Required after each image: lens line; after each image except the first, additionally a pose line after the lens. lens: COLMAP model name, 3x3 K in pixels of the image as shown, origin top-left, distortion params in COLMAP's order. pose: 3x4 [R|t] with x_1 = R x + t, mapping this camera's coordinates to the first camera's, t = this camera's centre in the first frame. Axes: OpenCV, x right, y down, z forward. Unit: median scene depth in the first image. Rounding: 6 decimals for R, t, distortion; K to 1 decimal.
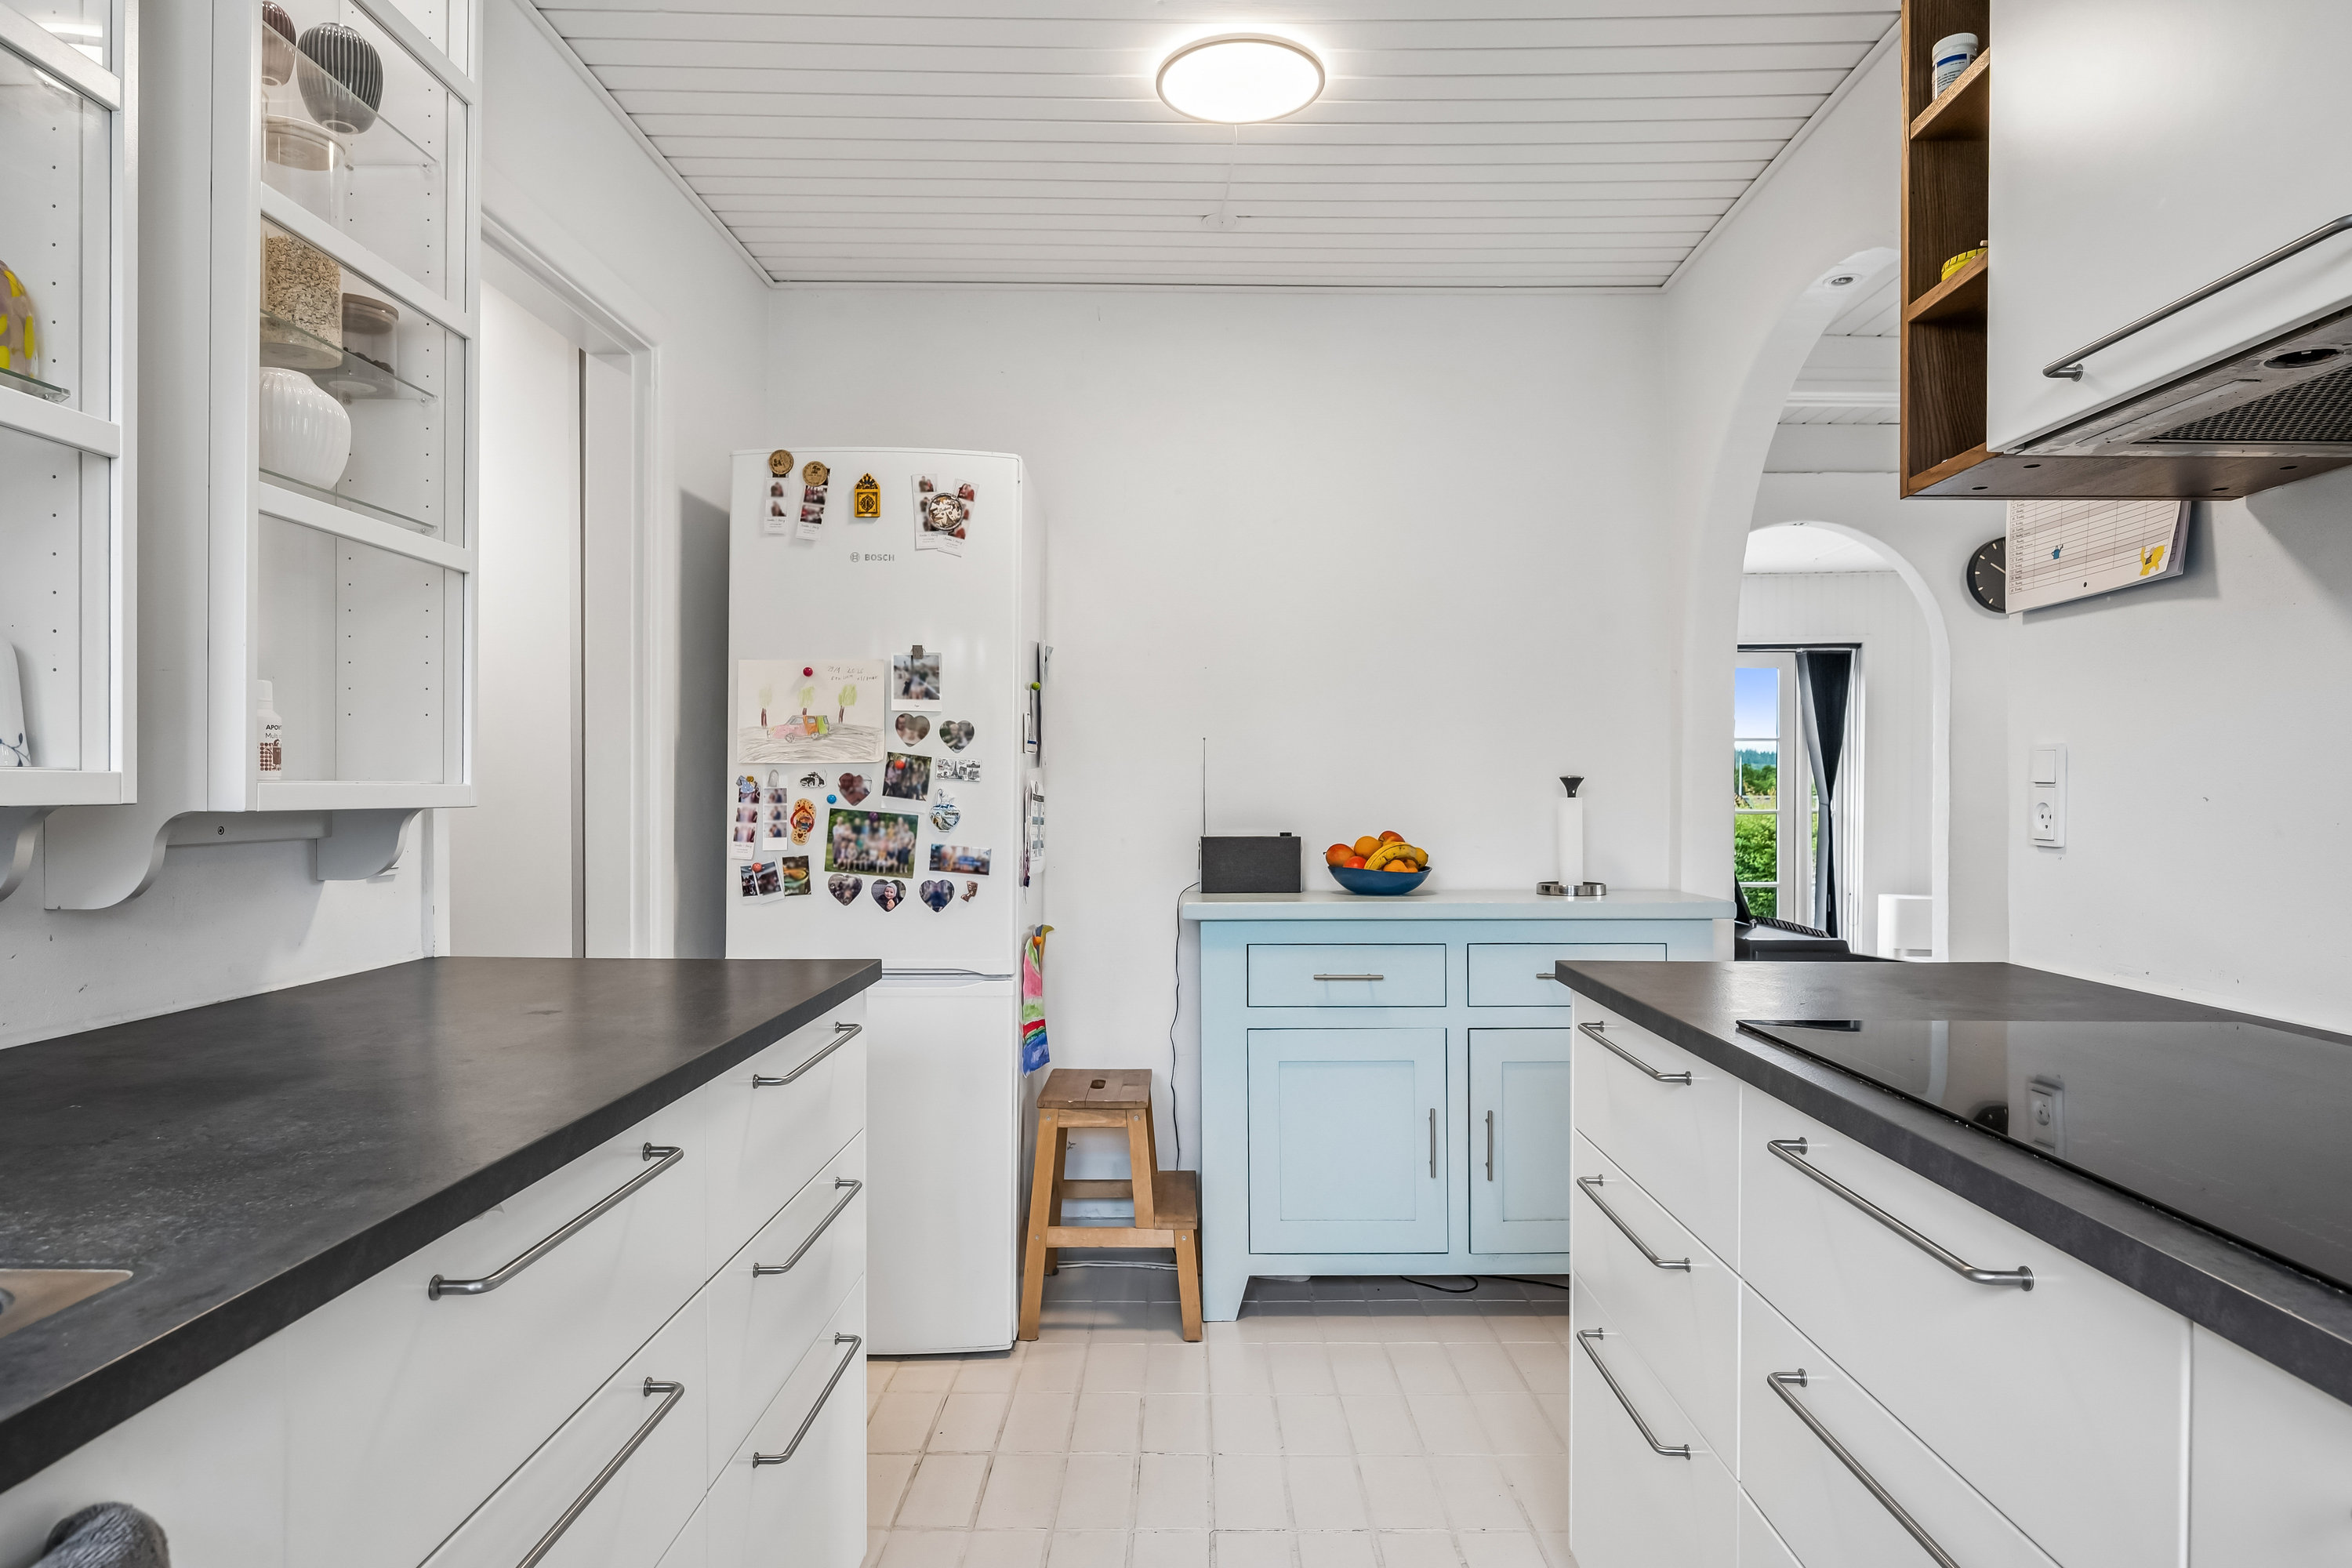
lens RADIAL K [[1349.4, 0, 1180.4], [0, 1349.4, 795.3], [0, 0, 1]] dist [-0.001038, -0.000079]
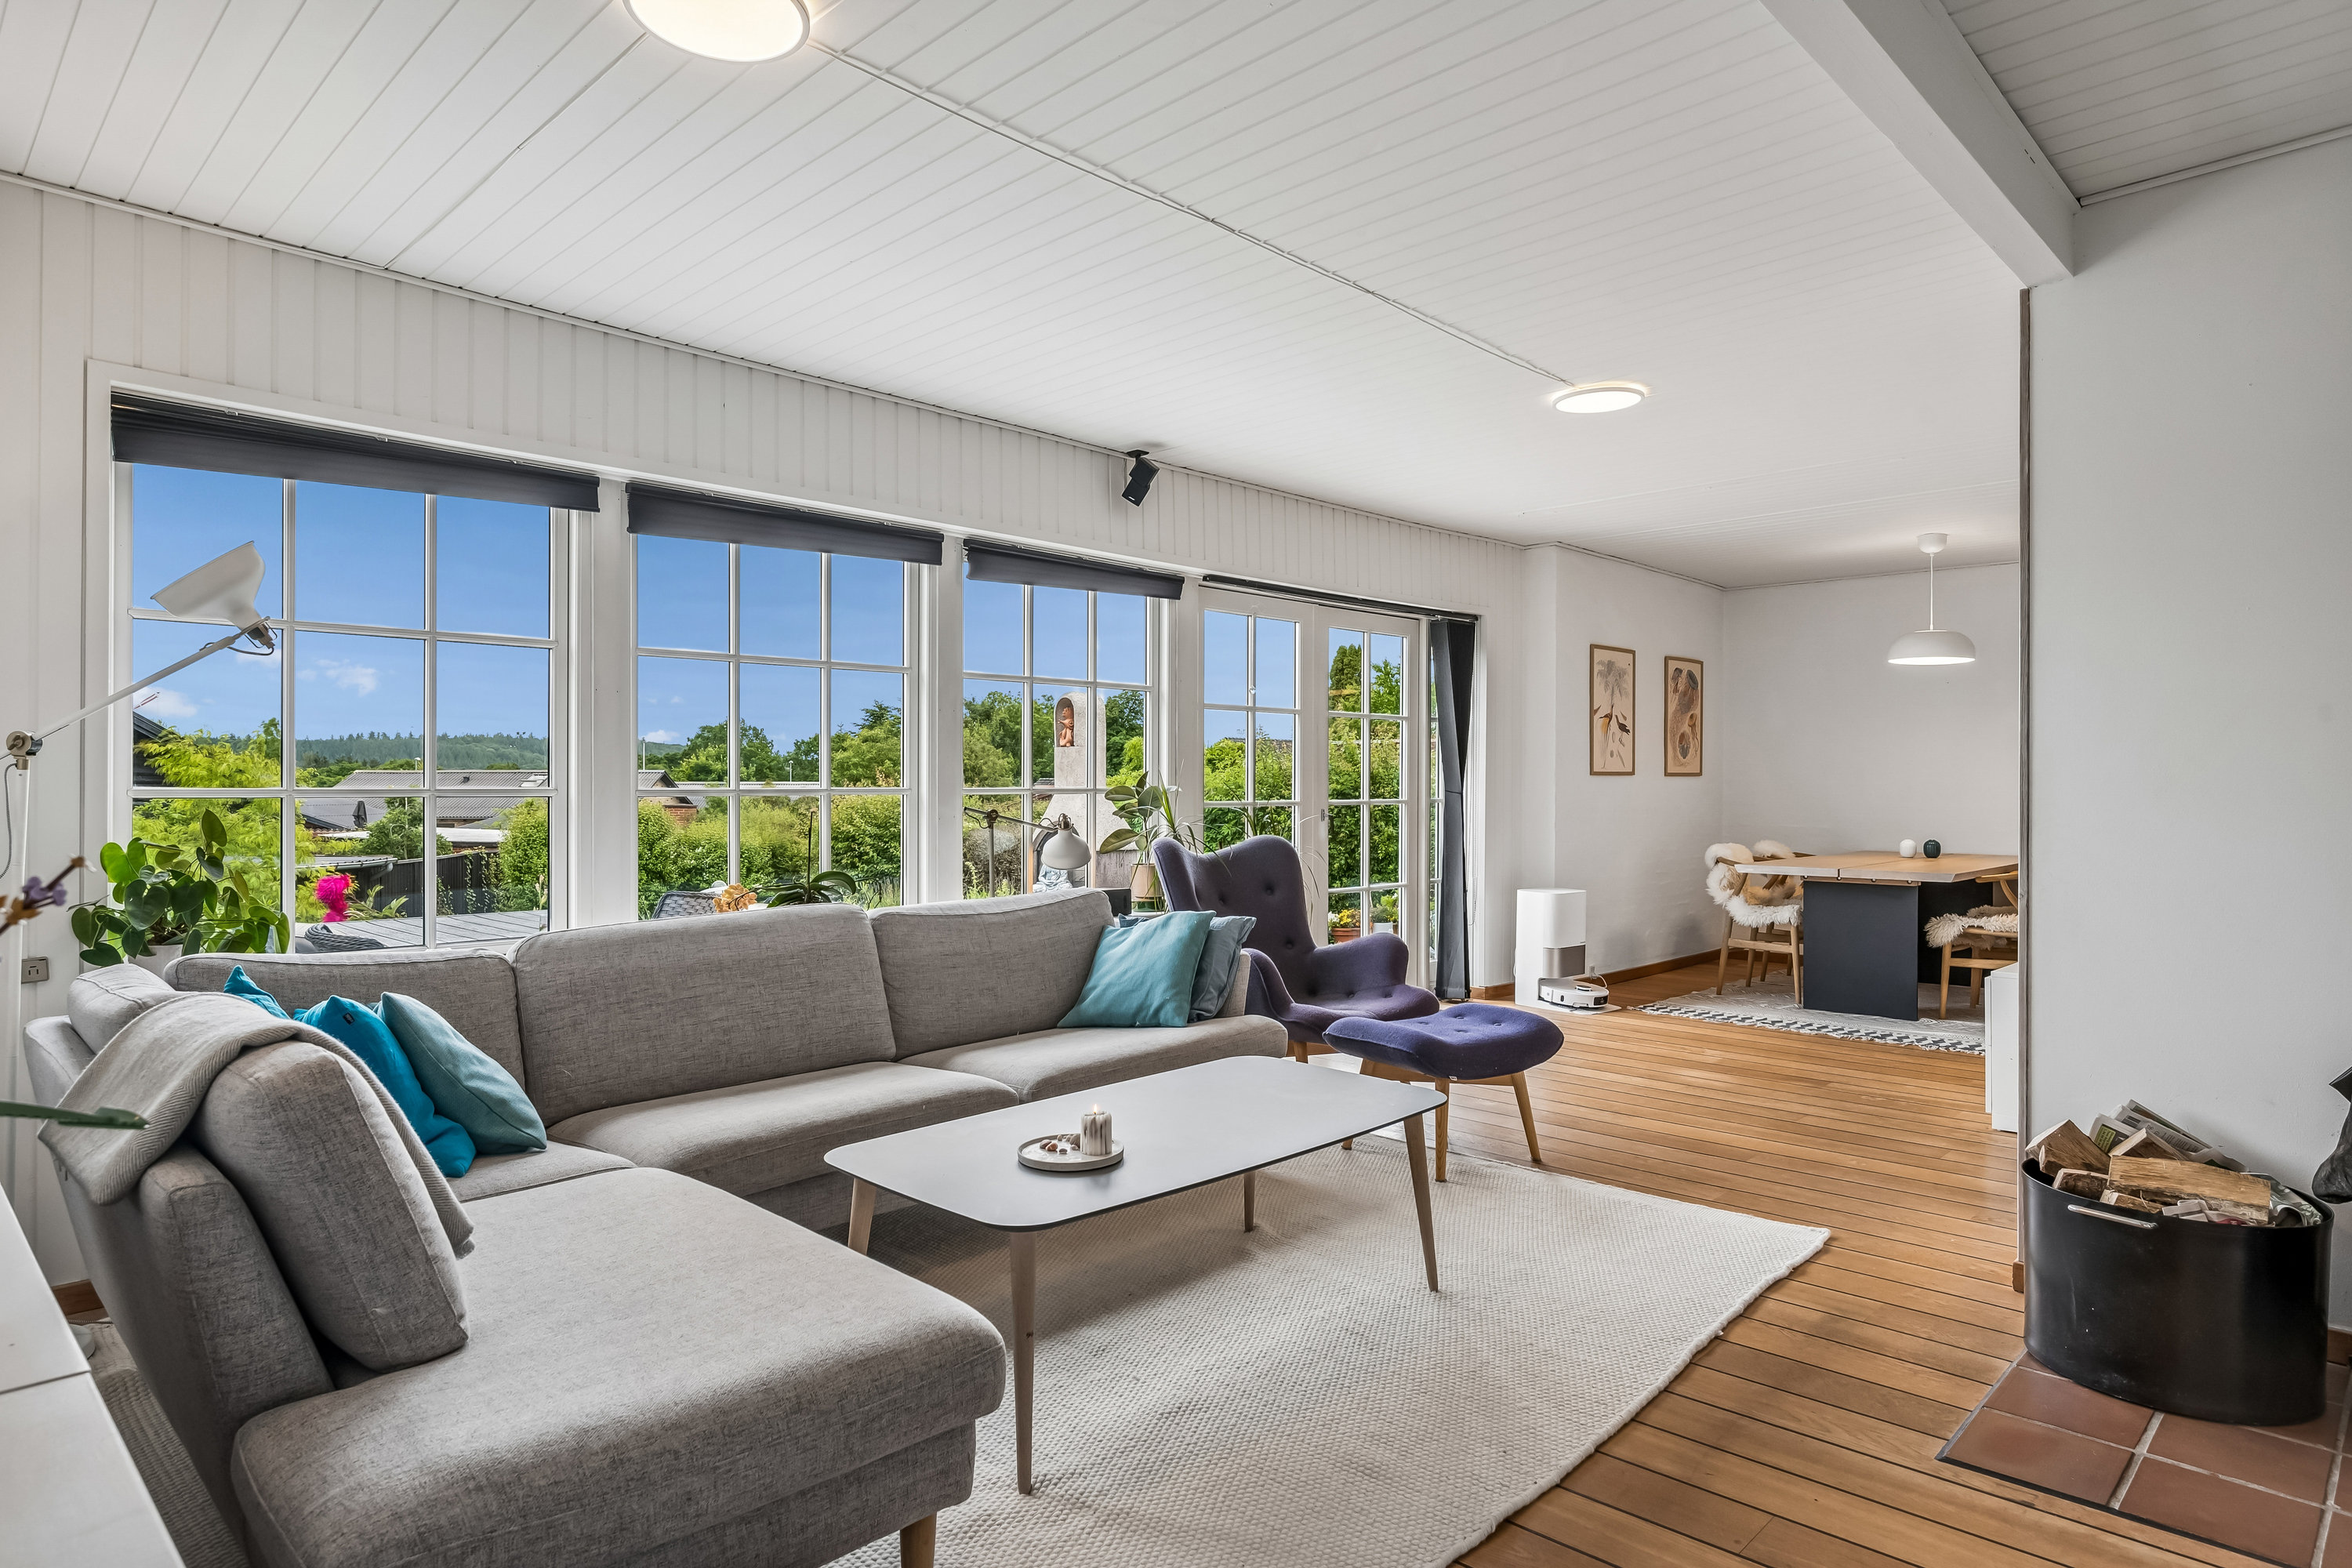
lens RADIAL K [[1358.1, 0, 1180.2], [0, 1358.1, 760.6], [0, 0, 1]] dist [-0.001192, -0.000085]
pose [[0.686205, 0.011606, 0.727316, -0.490693], [-0.001348, 0.999891, -0.014683, -0.001484], [-0.727407, 0.009096, 0.686146, 0.851972]]
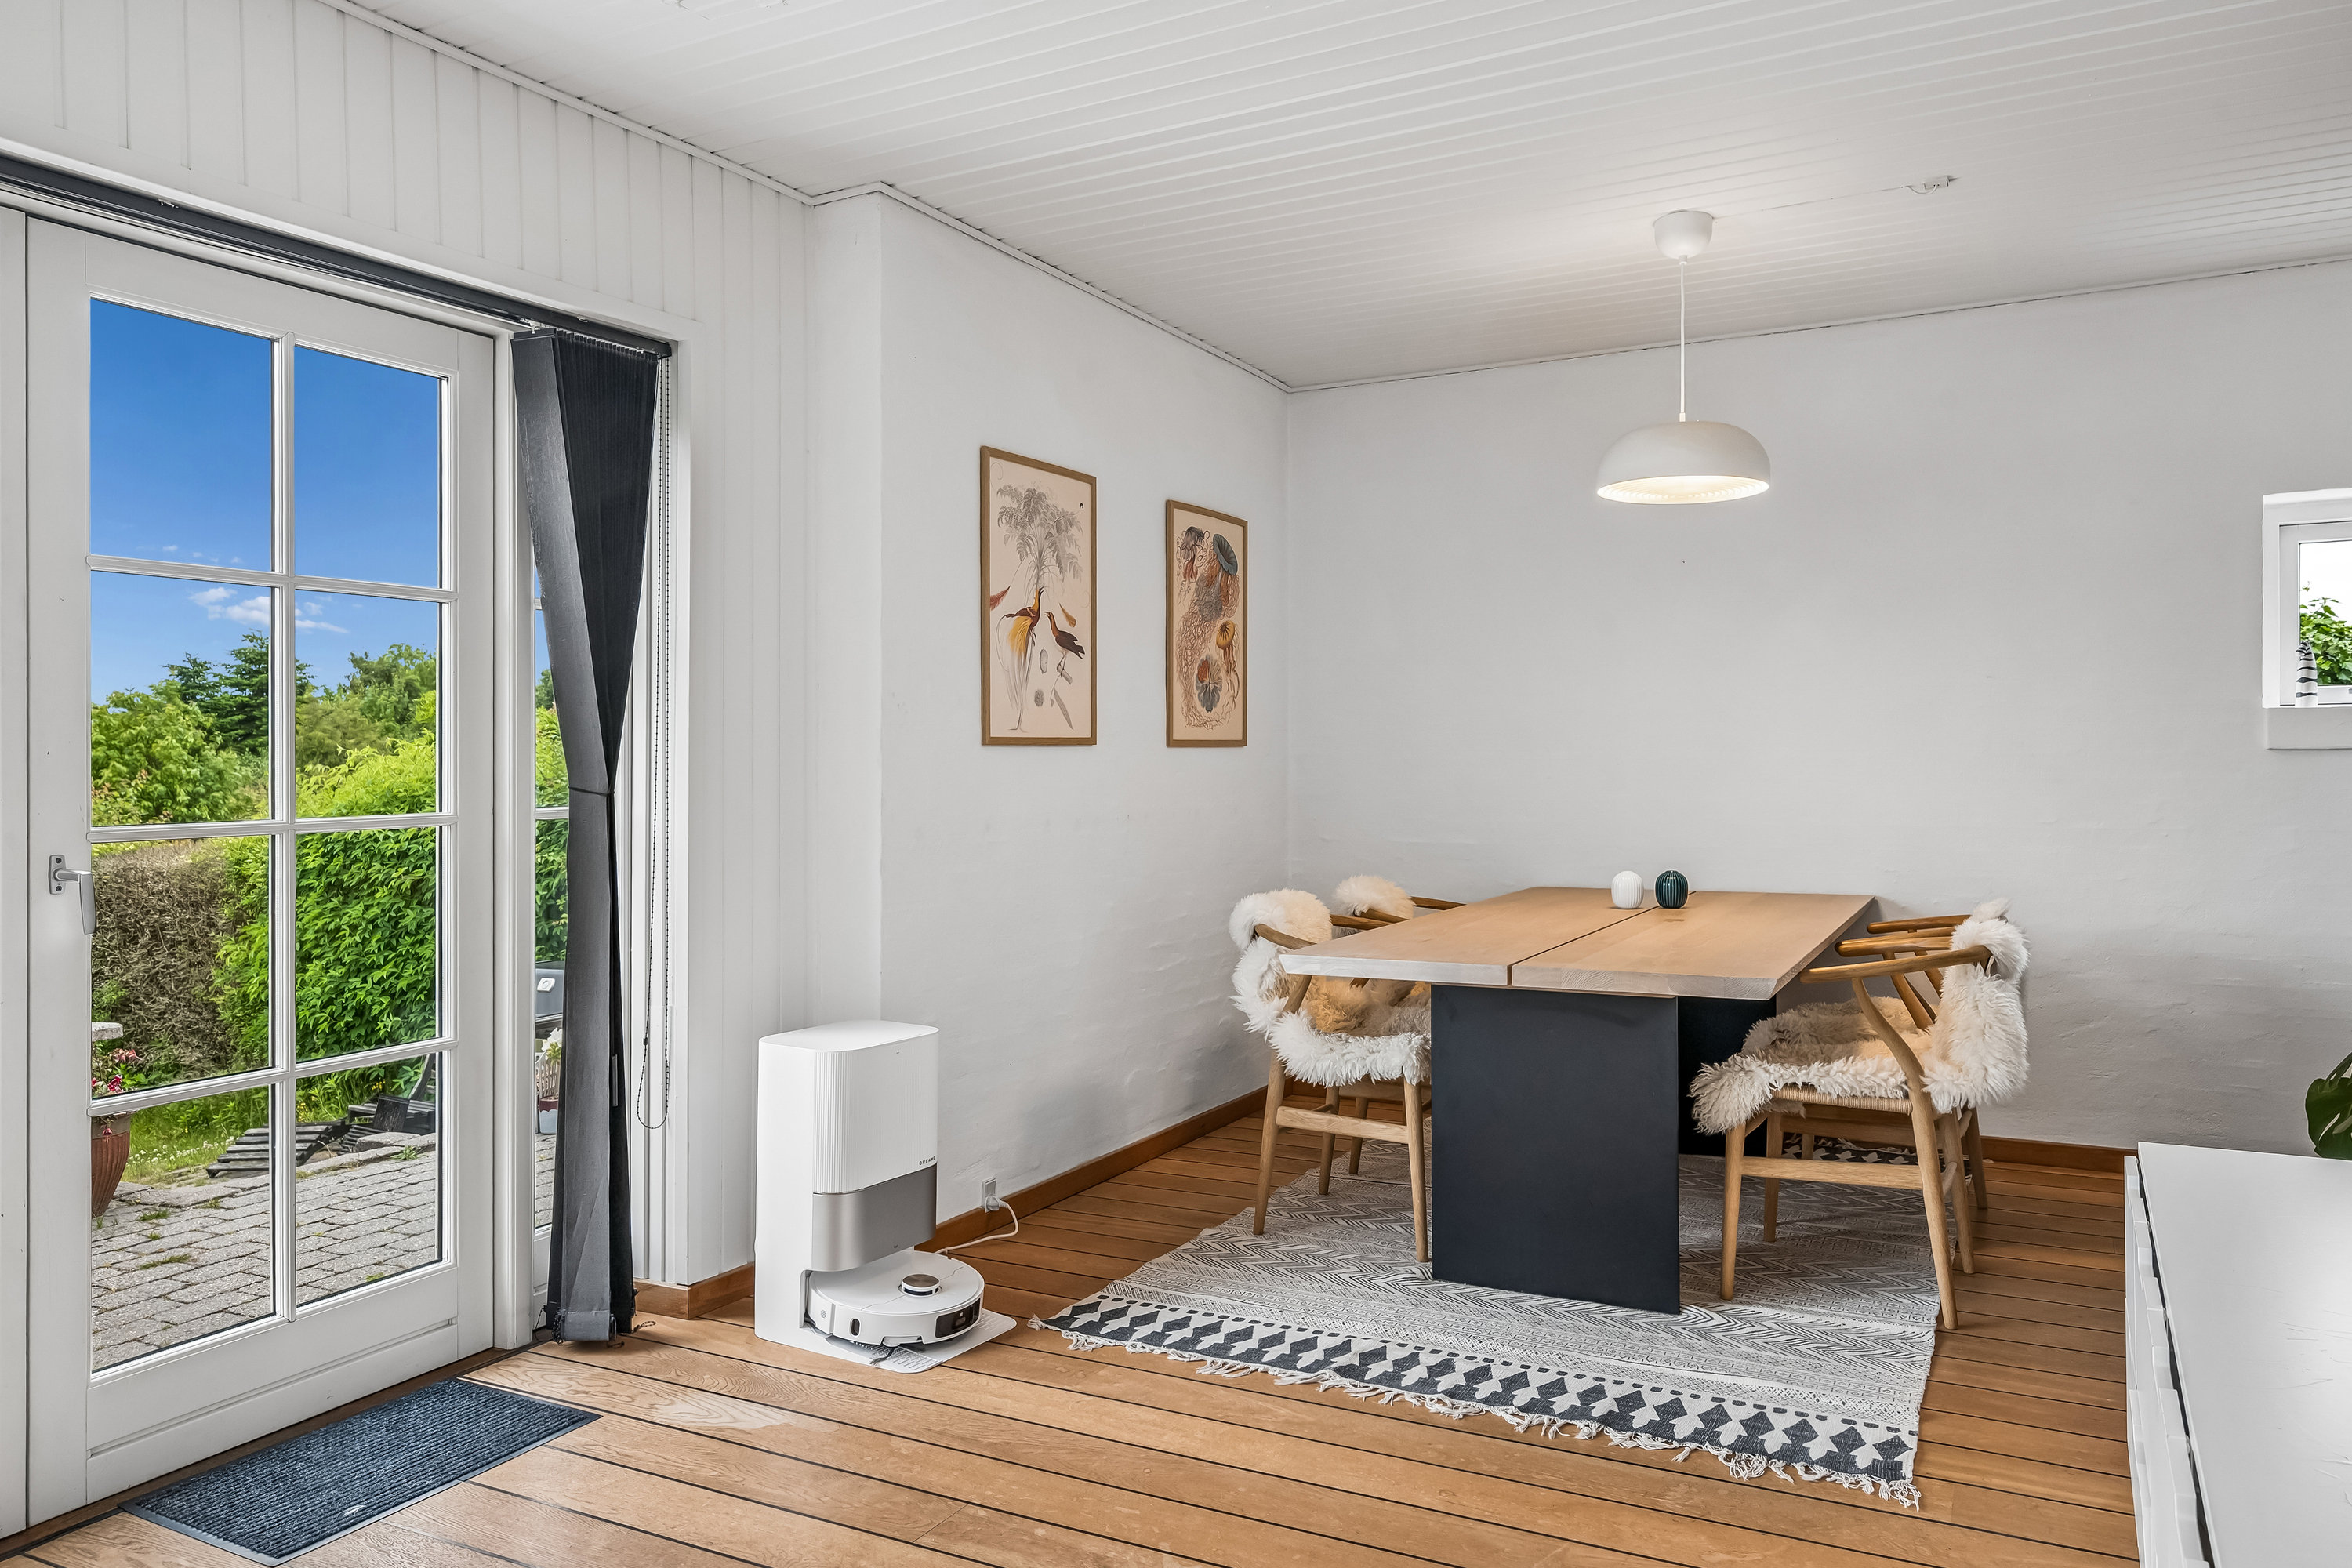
lens RADIAL K [[1639.2, 0, 1167.5], [0, 1639.2, 748.9], [0, 0, 1]] dist [0.005726, 0.003247]
pose [[0.464541, 0.001747, 0.885550, 0.293739], [0.008710, 0.999941, -0.006541, -0.000155], [-0.885509, 0.010752, 0.464498, 1.118592]]
